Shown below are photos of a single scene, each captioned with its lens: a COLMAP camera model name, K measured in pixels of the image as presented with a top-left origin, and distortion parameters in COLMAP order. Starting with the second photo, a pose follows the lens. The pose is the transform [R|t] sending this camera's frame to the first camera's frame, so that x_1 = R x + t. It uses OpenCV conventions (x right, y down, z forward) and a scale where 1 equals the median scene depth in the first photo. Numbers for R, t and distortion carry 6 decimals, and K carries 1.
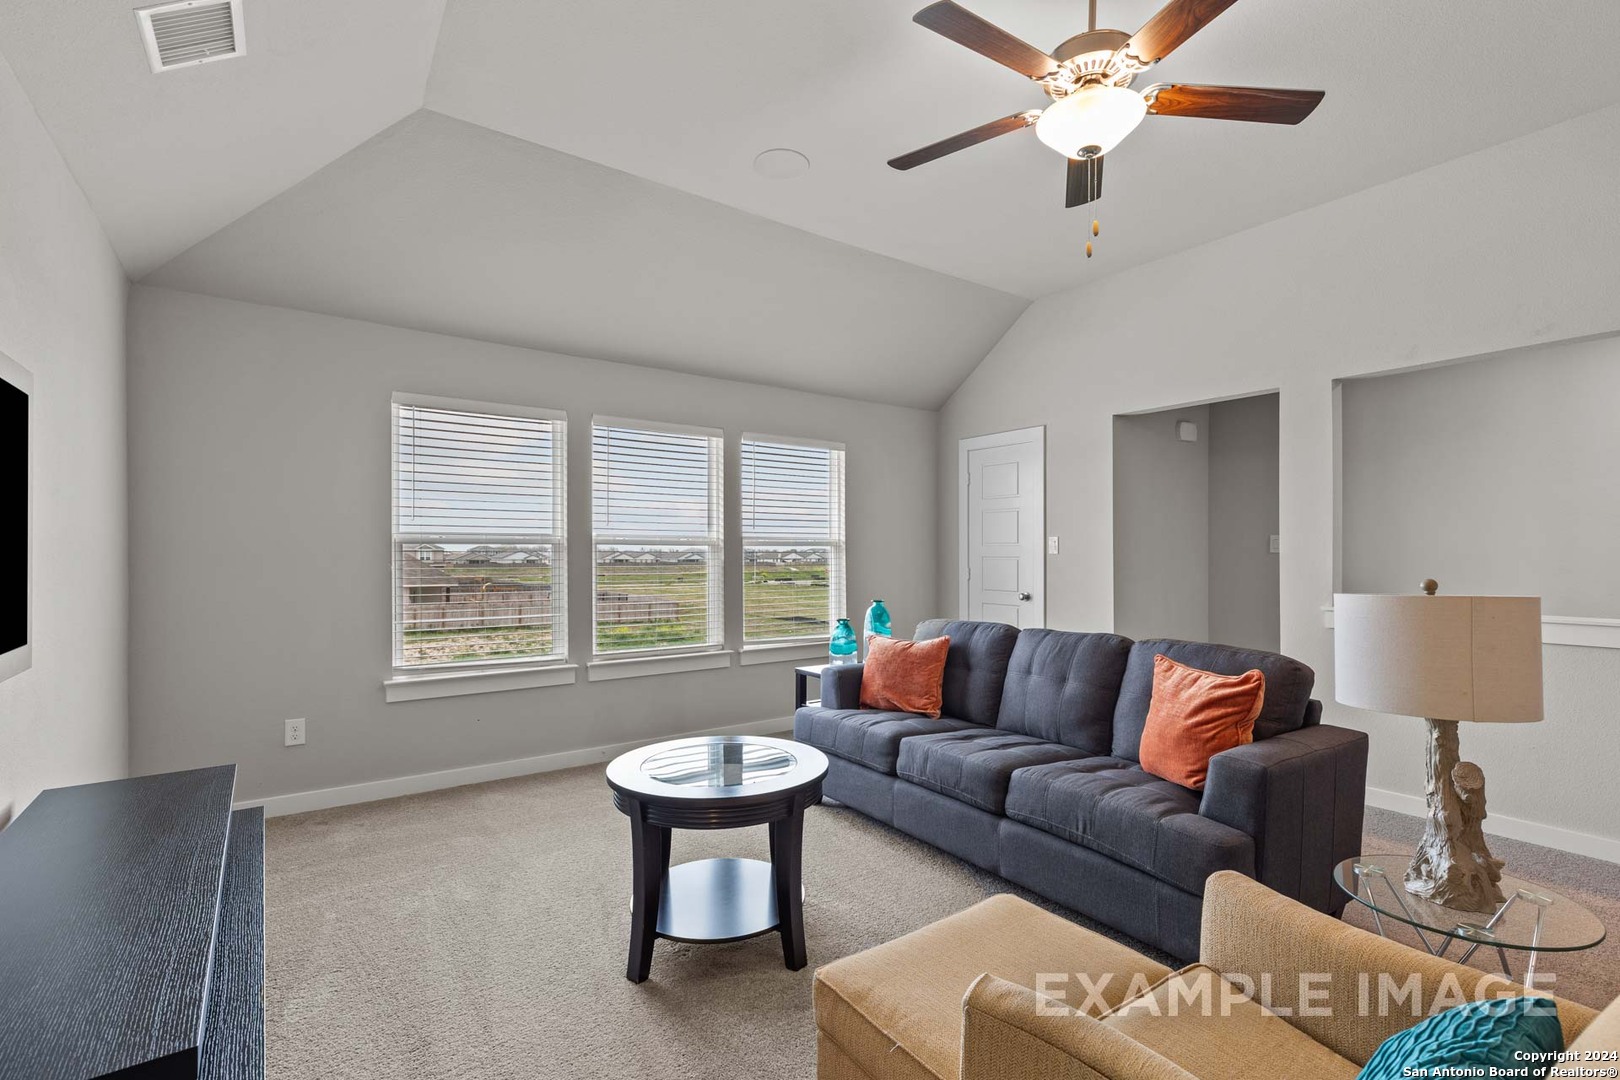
lens RADIAL K [[725.6, 0, 818.4], [0, 725.6, 557.1], [0, 0, 1]] dist [0.002347, 0.000183]
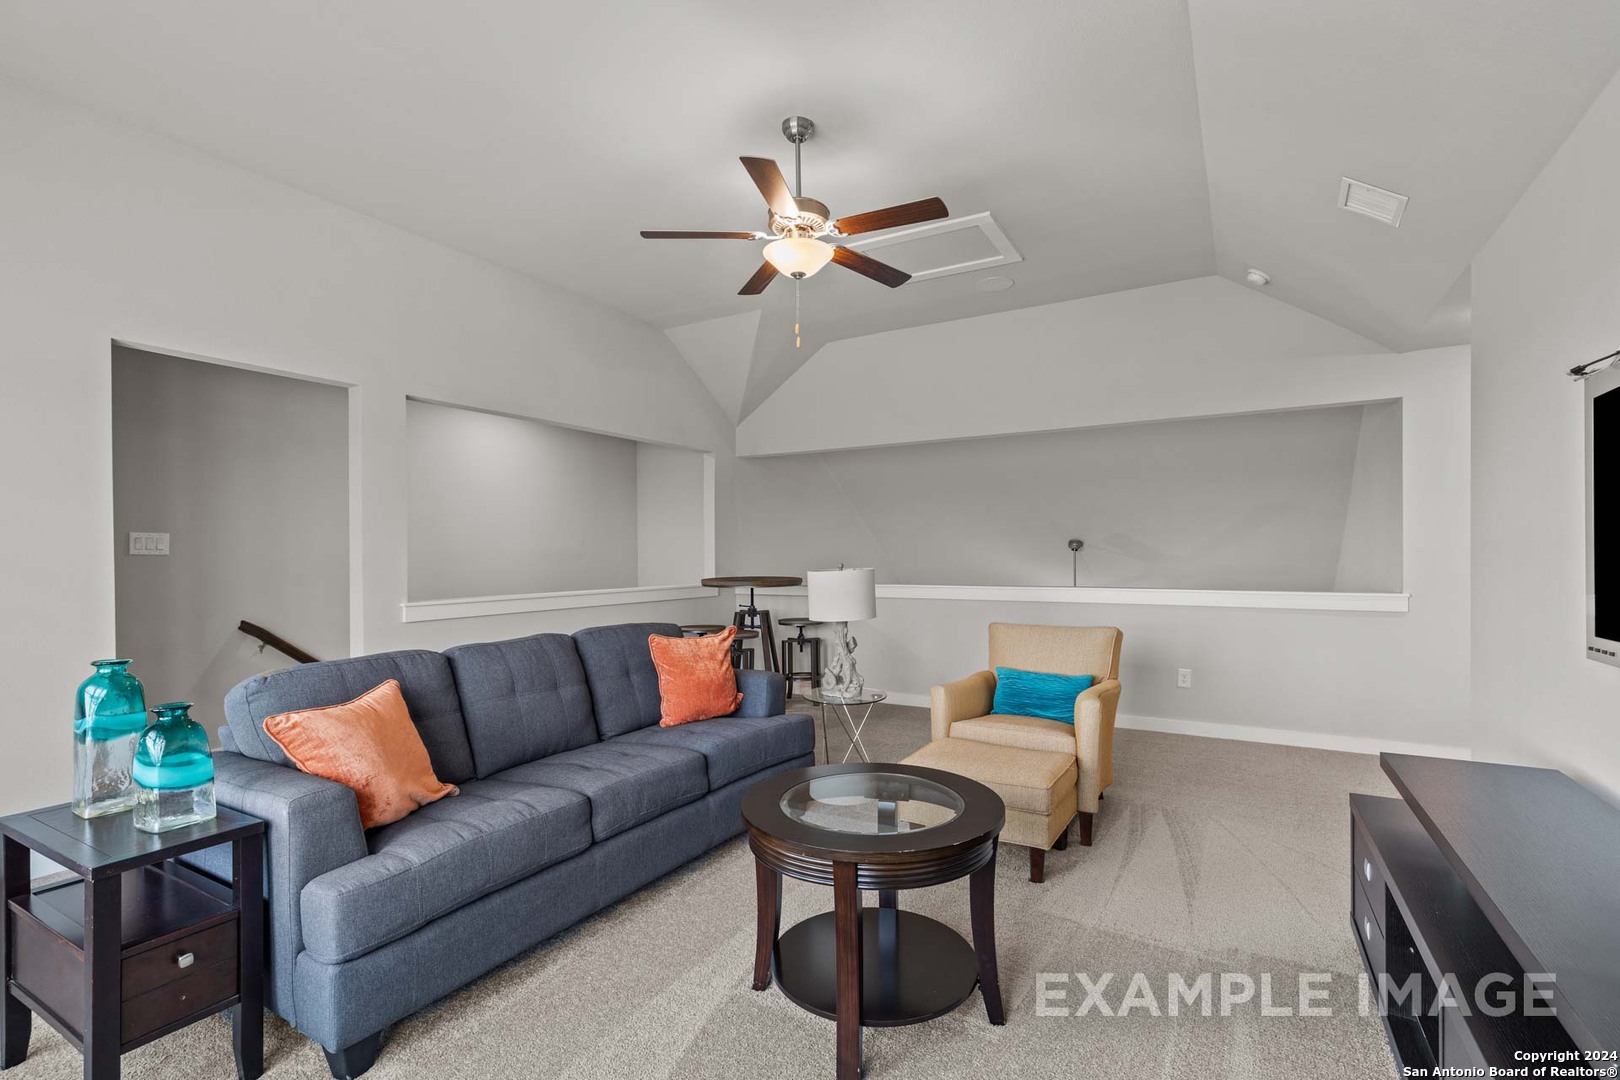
lens RADIAL K [[725.6, 0, 818.4], [0, 725.6, 557.1], [0, 0, 1]] dist [0.002347, 0.000183]
pose [[-0.410648, -0.000976, 0.911793, -0.572002], [0.004572, 0.999985, 0.003129, 0.002871], [-0.911782, 0.005454, -0.410637, 0.930780]]
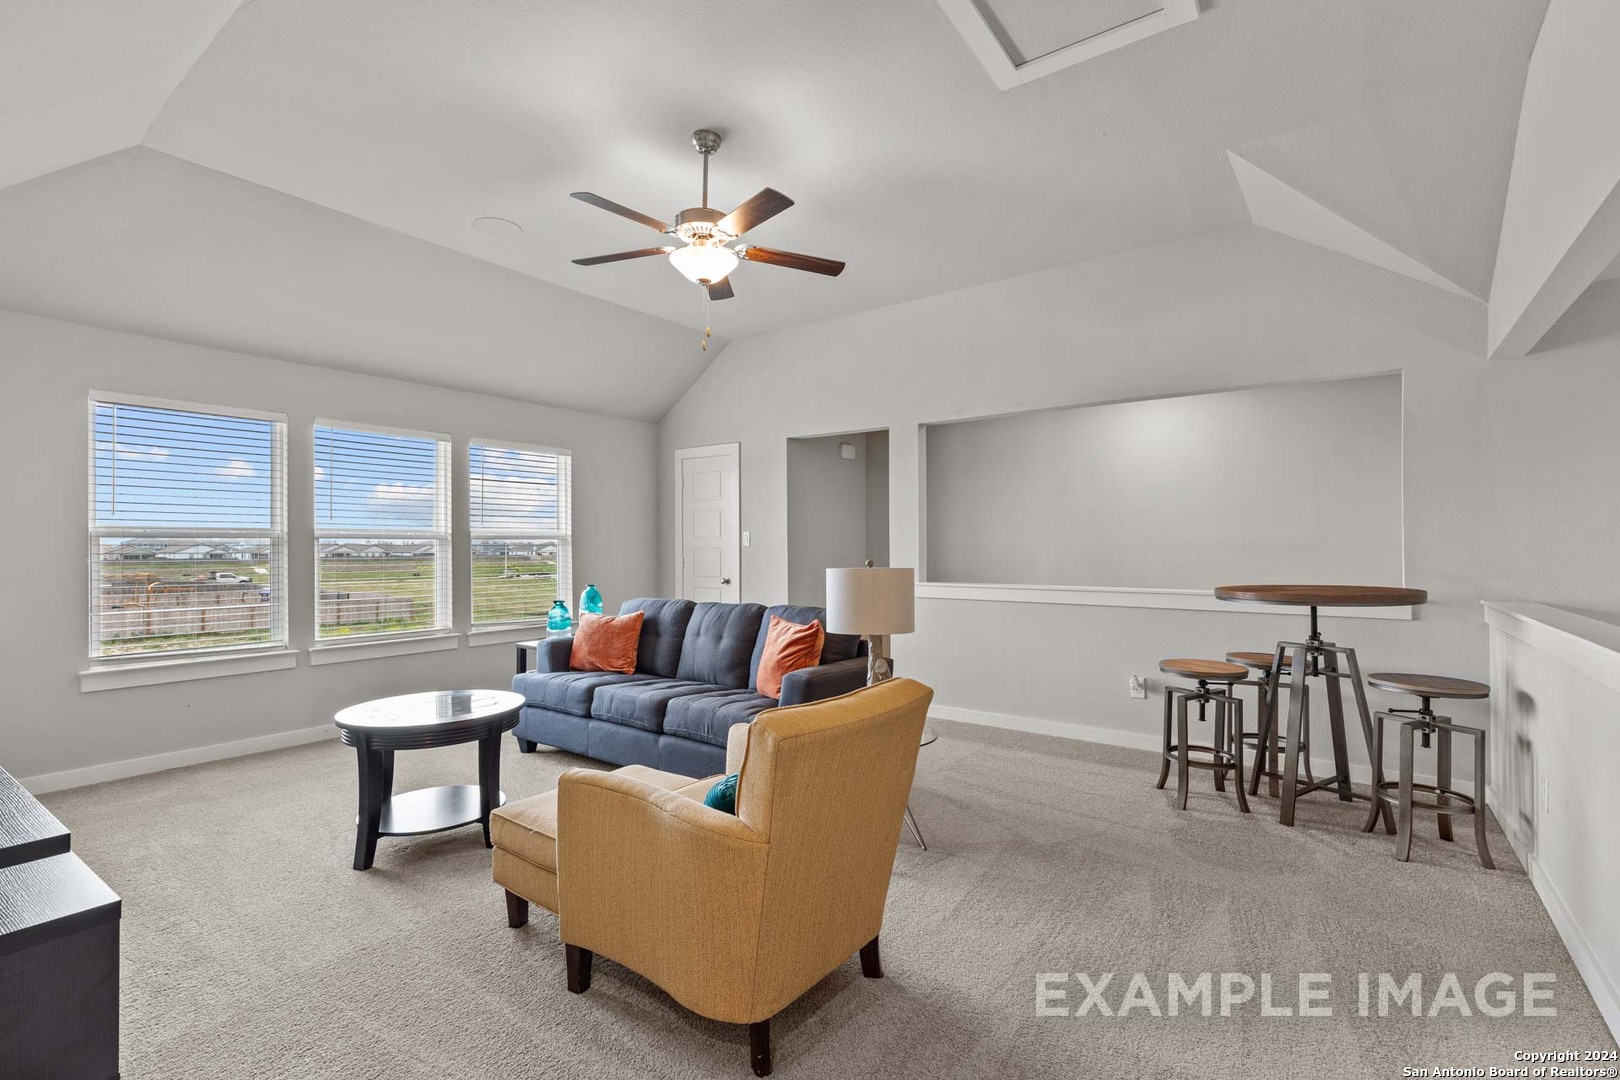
lens RADIAL K [[730.2, 0, 821.6], [0, 730.2, 543.2], [0, 0, 1]] dist [0.001772, -0.000037]
pose [[0.950179, -0.001227, 0.311701, 0.078195], [0.003974, 0.999959, -0.008179, 0.002116], [-0.311678, 0.009010, 0.950145, -0.317105]]
